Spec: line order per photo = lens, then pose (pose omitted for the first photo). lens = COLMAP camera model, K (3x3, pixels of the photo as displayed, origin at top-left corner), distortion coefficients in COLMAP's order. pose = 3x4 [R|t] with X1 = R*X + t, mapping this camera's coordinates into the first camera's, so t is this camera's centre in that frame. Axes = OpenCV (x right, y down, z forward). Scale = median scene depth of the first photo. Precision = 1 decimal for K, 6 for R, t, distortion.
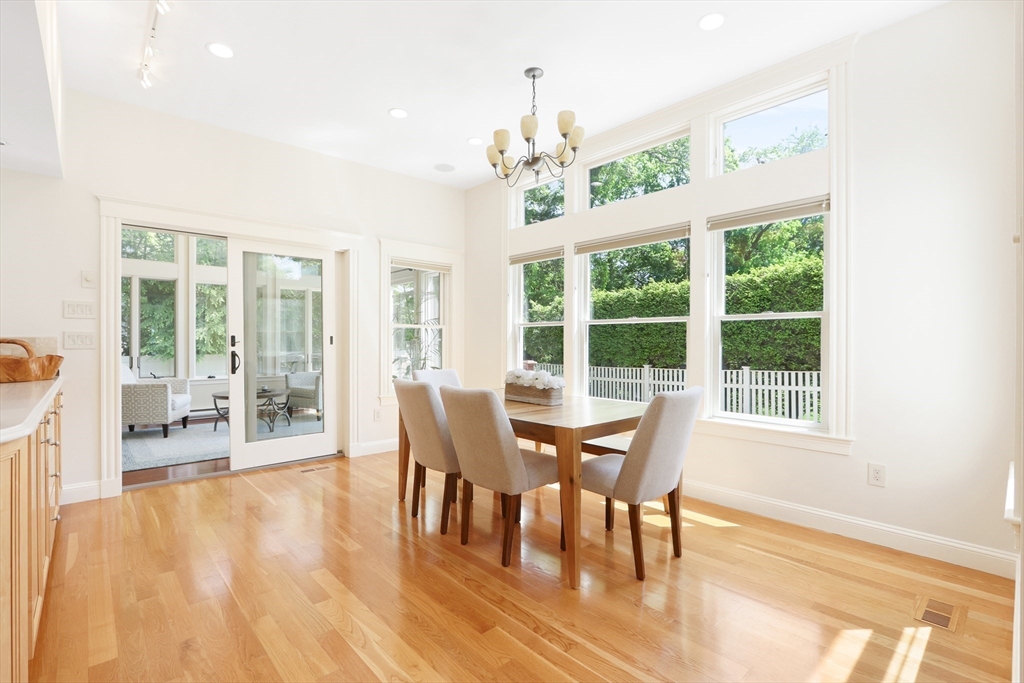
lens RADIAL K [[476.8, 0, 511.3], [0, 476.8, 339.2], [0, 0, 1]] dist [-0.016951, 0.000234]
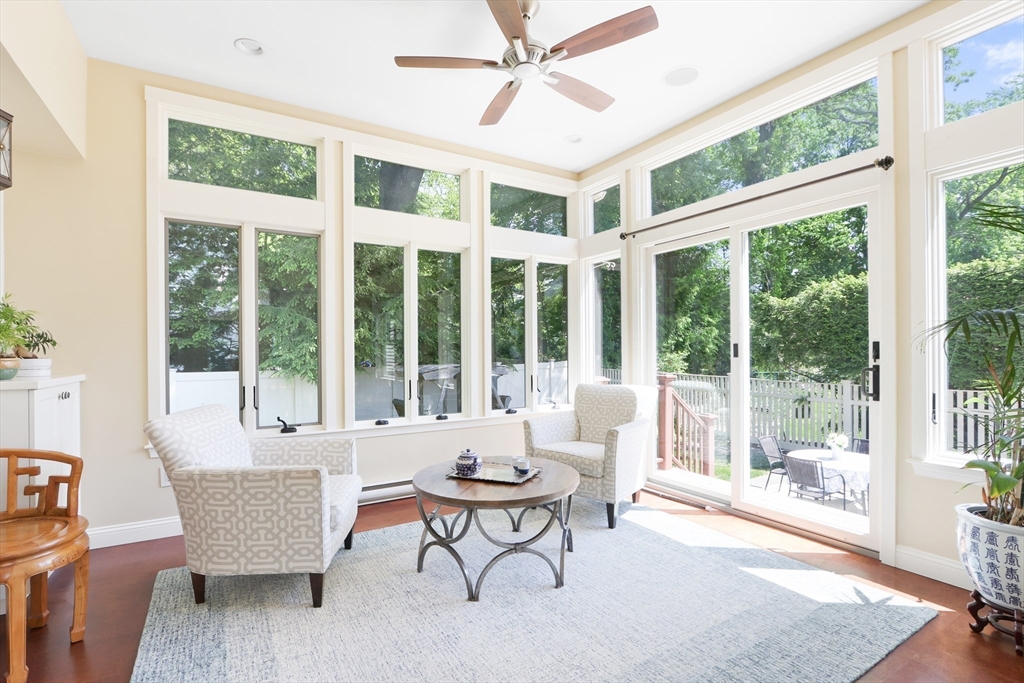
lens RADIAL K [[476.8, 0, 510.7], [0, 476.8, 344.1], [0, 0, 1]] dist [-0.016951, 0.000234]
pose [[0.982938, -0.010889, -0.183612, -0.229170], [0.009842, 0.999930, -0.006613, -0.001096], [0.183671, 0.004693, 0.982977, 0.294612]]
